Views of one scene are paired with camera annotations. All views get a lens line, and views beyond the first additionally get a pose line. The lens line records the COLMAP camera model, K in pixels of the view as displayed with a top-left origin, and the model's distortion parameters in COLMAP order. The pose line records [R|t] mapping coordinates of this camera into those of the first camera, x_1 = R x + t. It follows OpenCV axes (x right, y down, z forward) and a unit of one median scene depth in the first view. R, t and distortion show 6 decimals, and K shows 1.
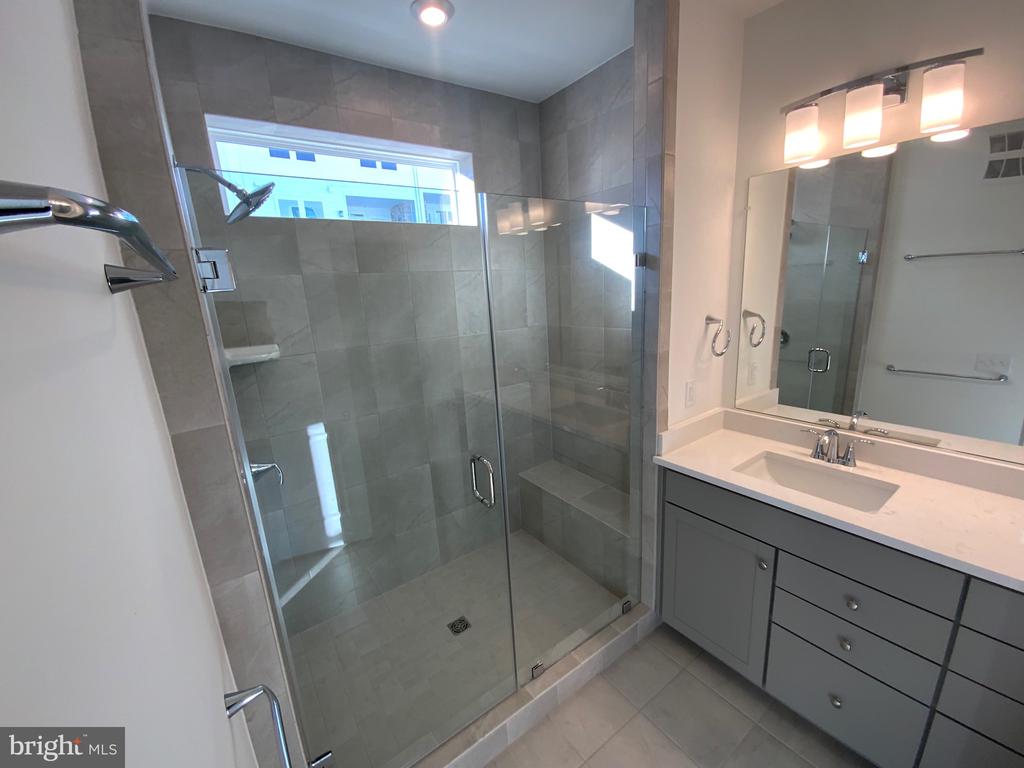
lens RADIAL K [[421.8, 0, 513.6], [0, 421.8, 385.0], [0, 0, 1]] dist [0.018383, -0.018026]
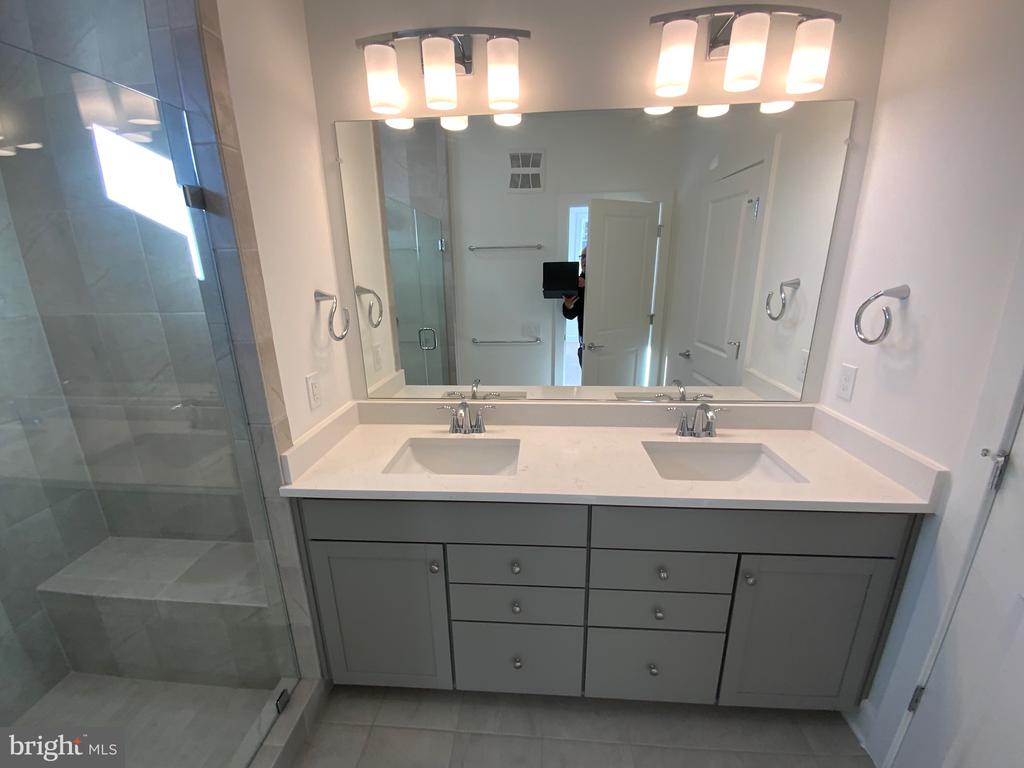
lens RADIAL K [[421.8, 0, 513.6], [0, 421.8, 385.0], [0, 0, 1]] dist [0.018383, -0.018026]
pose [[0.652528, -0.166152, 0.739325, 0.083935], [0.154554, 0.984338, 0.084806, 0.000344], [-0.741836, 0.058927, 0.667987, 0.206563]]
